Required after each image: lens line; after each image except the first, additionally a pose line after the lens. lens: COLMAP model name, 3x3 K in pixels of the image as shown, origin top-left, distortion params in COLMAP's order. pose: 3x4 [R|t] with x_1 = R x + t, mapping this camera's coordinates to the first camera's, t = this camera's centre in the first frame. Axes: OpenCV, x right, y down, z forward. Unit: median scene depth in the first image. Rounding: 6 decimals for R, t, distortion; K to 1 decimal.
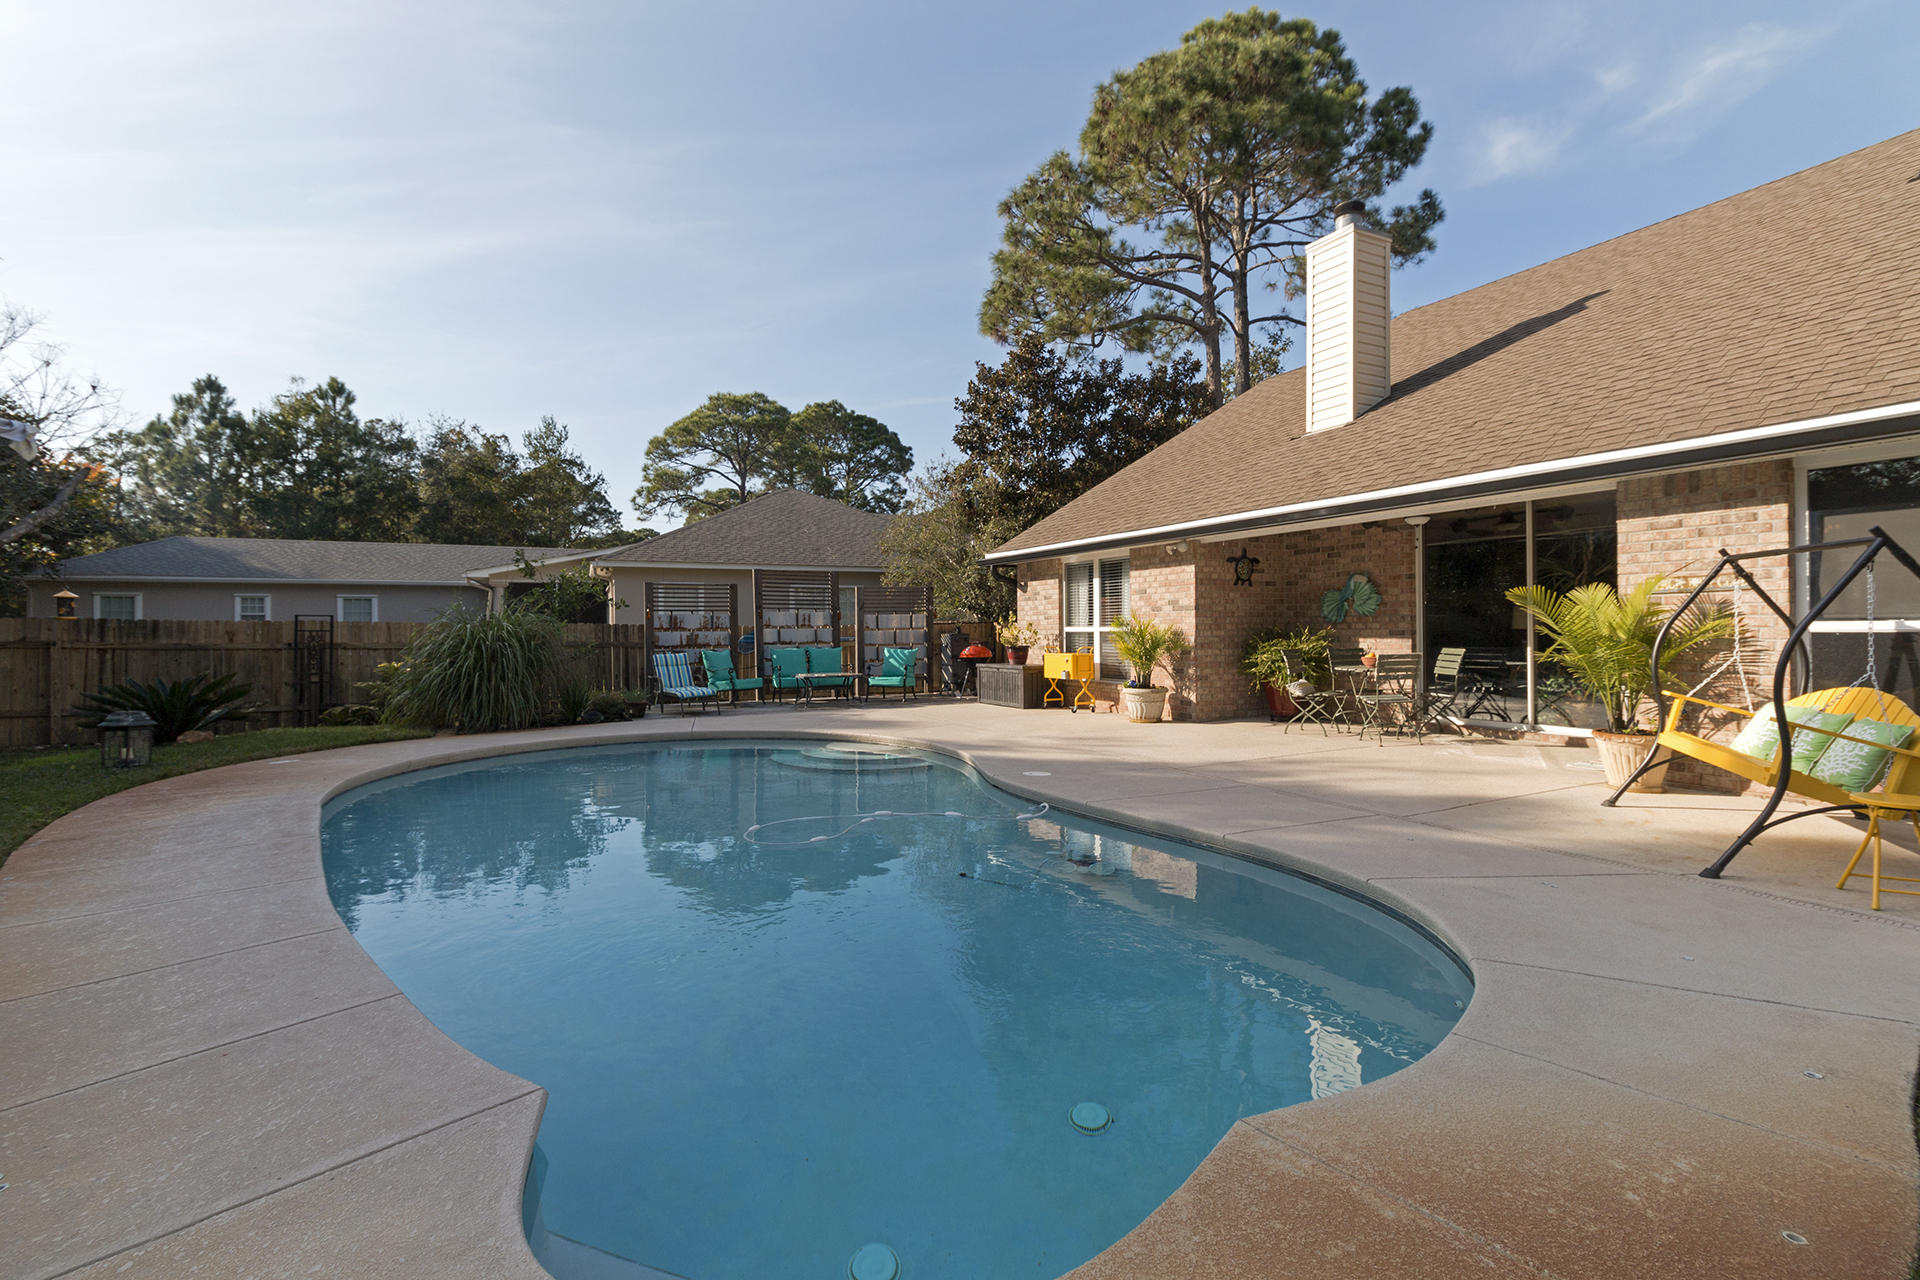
lens RADIAL K [[901.7, 0, 957.0], [0, 901.7, 628.5], [0, 0, 1]] dist [0.003499, 0.001171]
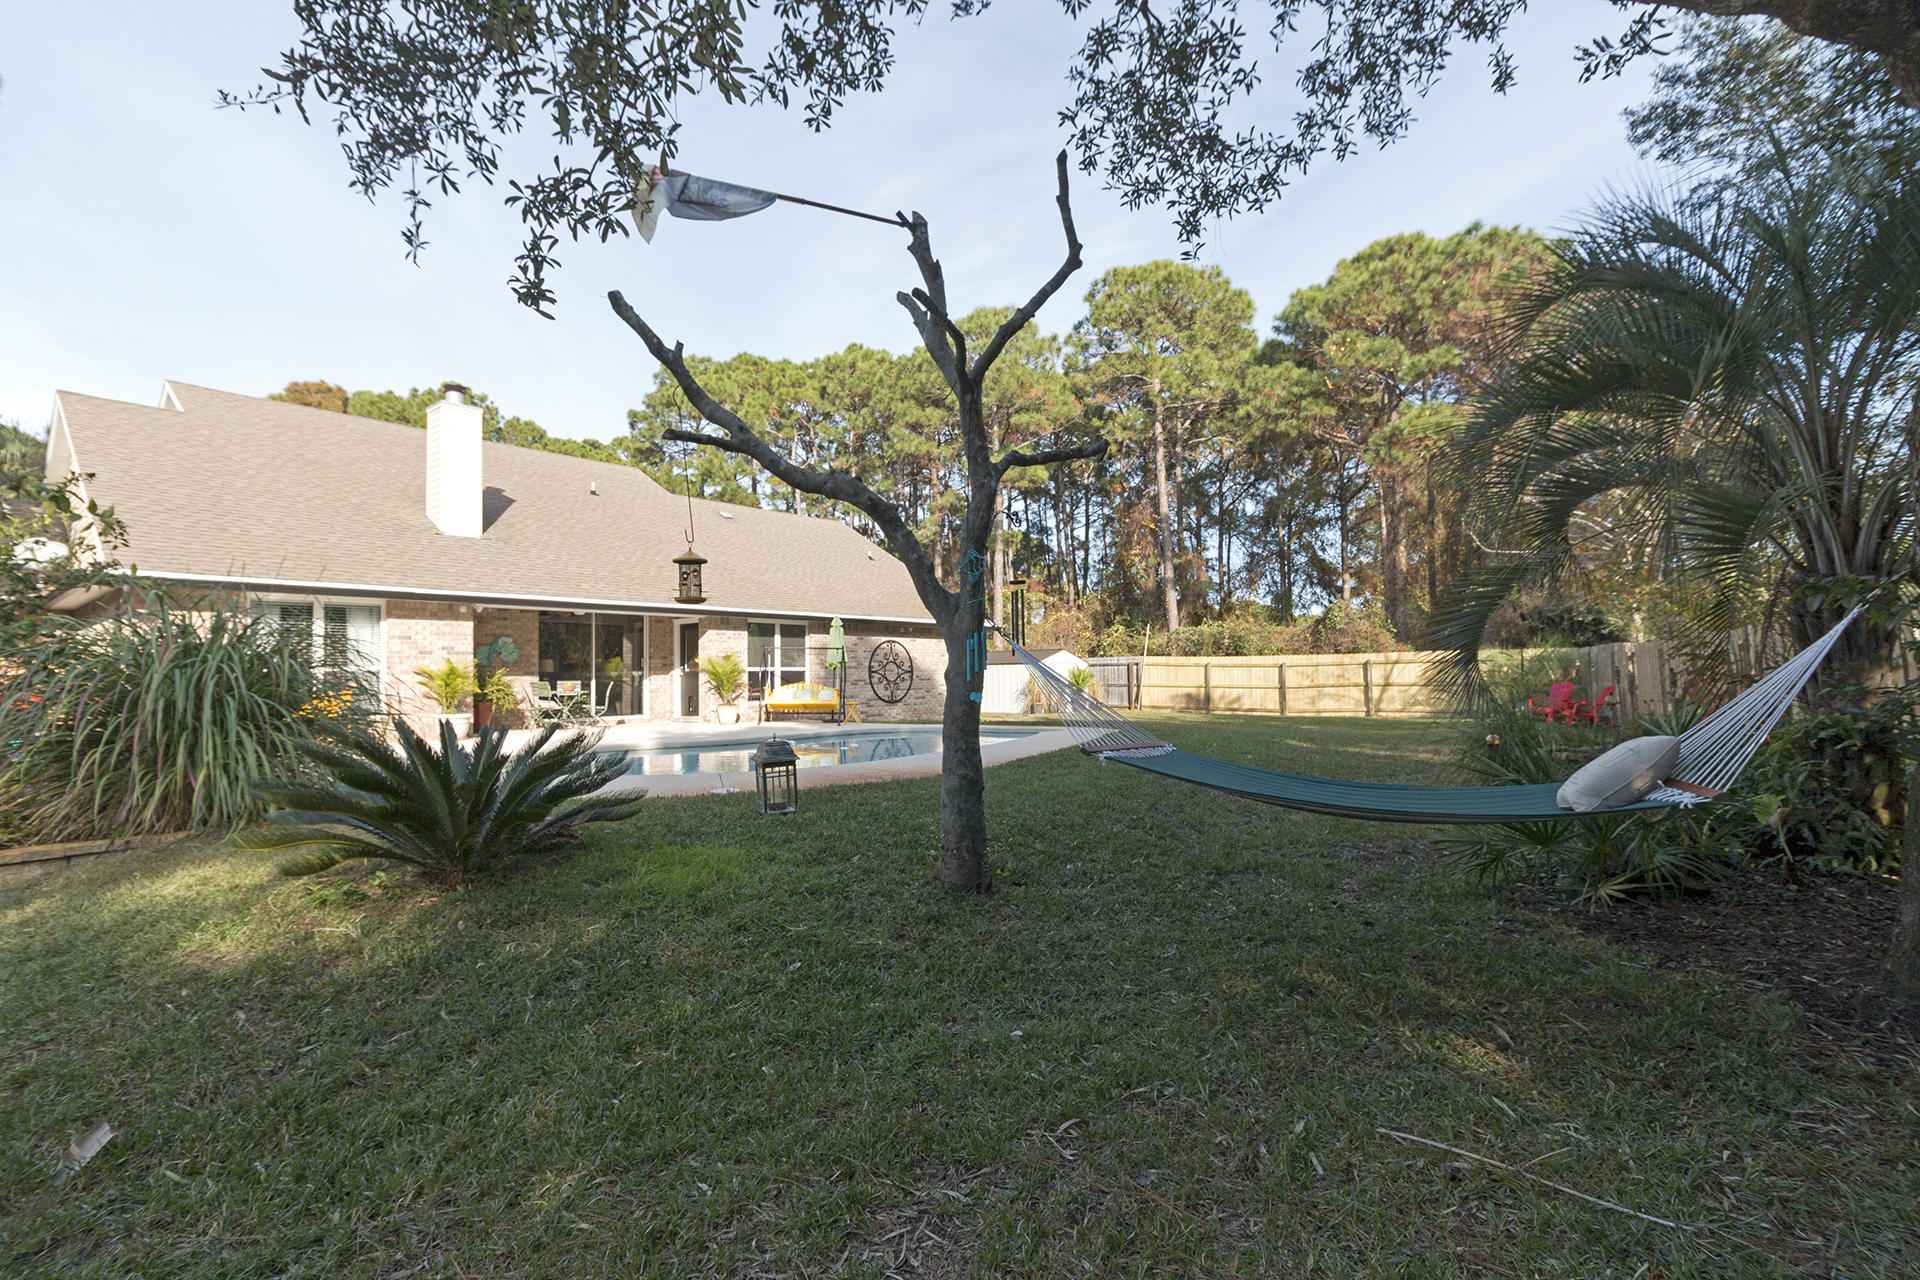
lens RADIAL K [[901.7, 0, 960.8], [0, 901.7, 645.0], [0, 0, 1]] dist [0.003499, 0.001171]
pose [[-0.423939, 0.046403, 0.904501, -1.324694], [0.016583, 0.998917, -0.043474, 0.037406], [-0.905539, -0.003431, -0.424249, 0.929960]]
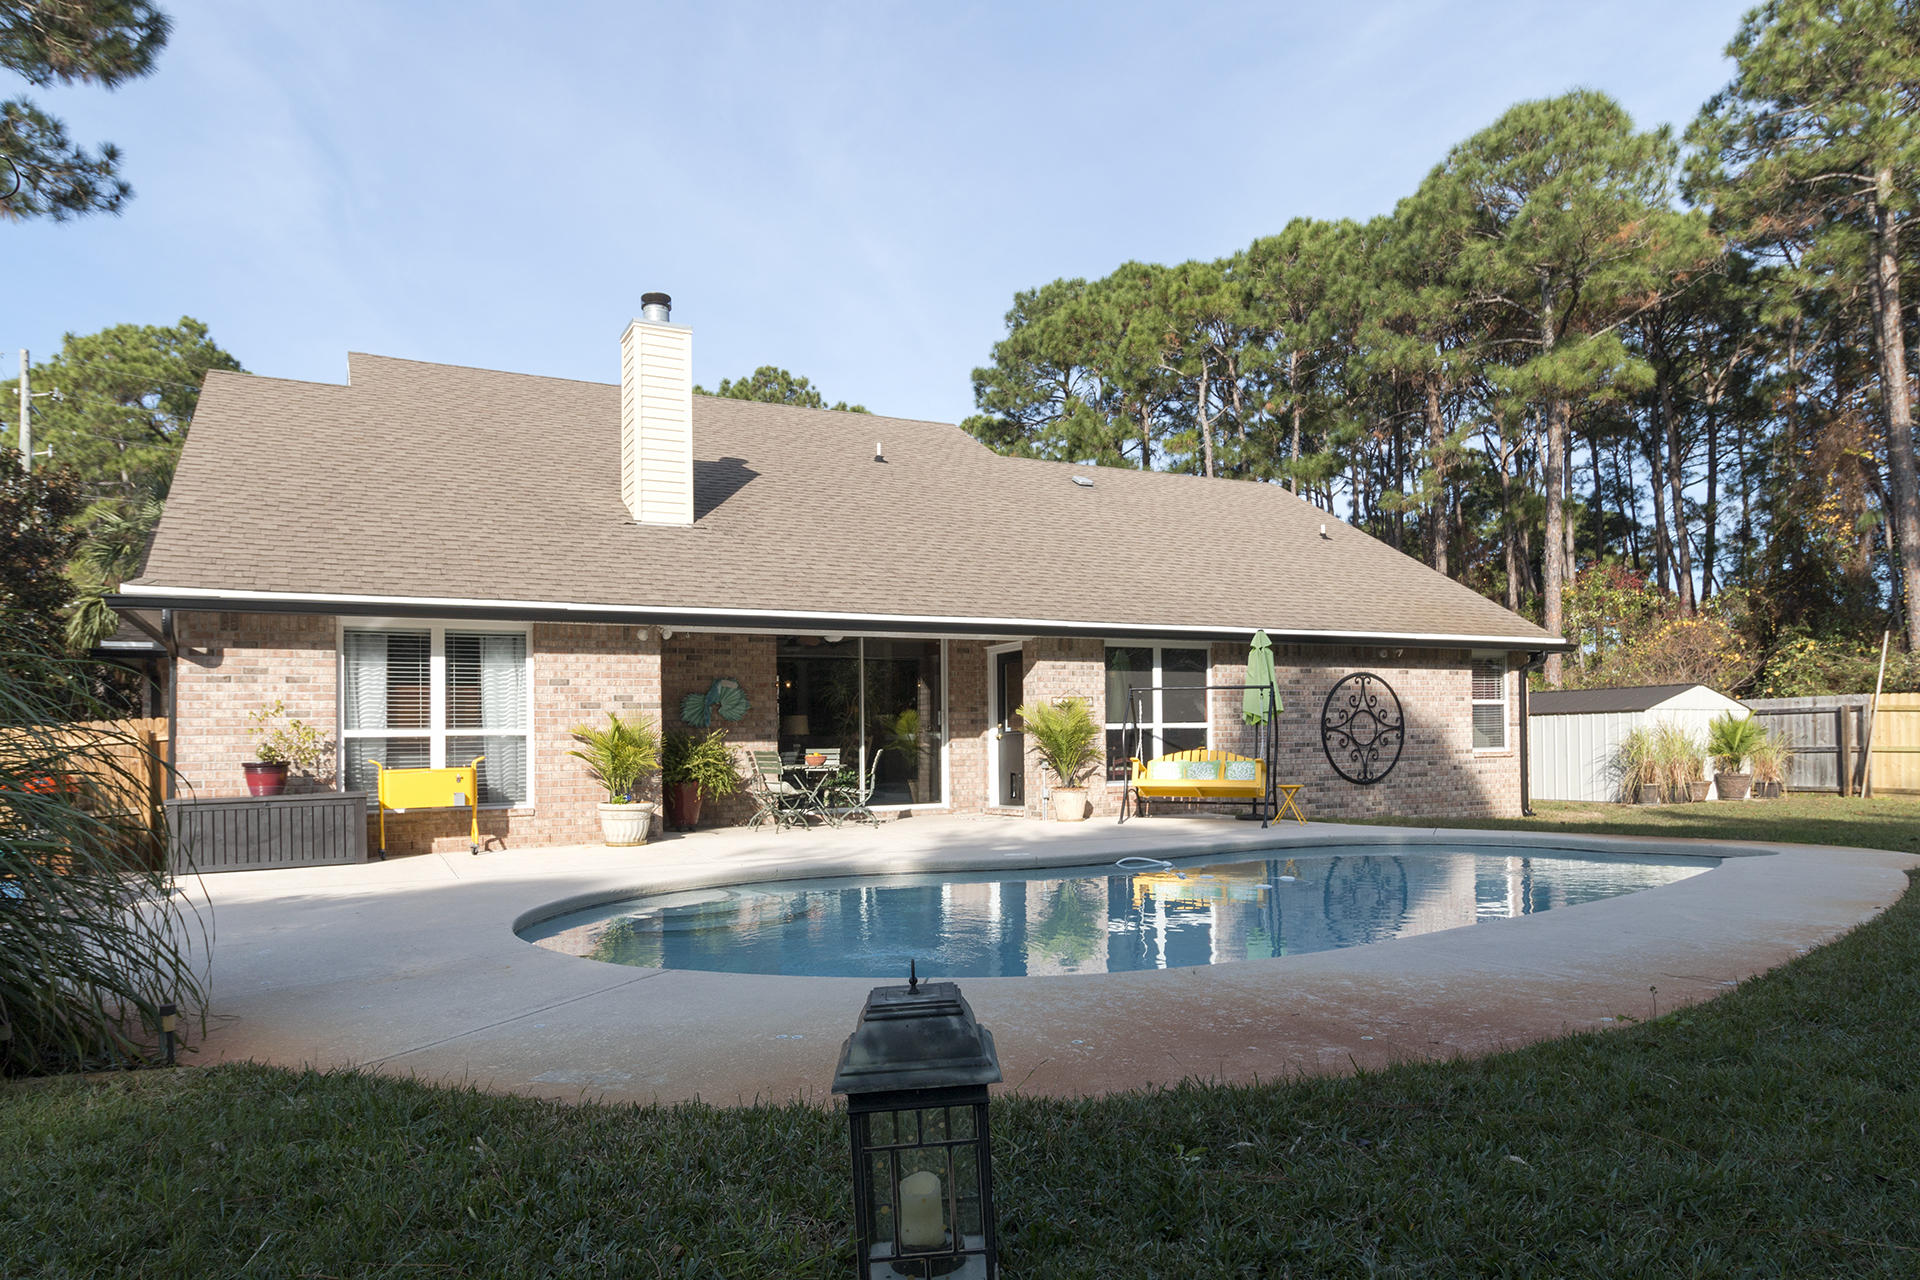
lens RADIAL K [[1248.6, 0, 939.8], [0, 1248.6, 753.5], [0, 0, 1]] dist [0.011232, 0.000667]
pose [[-0.036500, 0.004947, 0.999321, -0.956606], [0.020290, 0.999785, -0.004209, 0.033614], [-0.999128, 0.020122, -0.036592, 0.796140]]
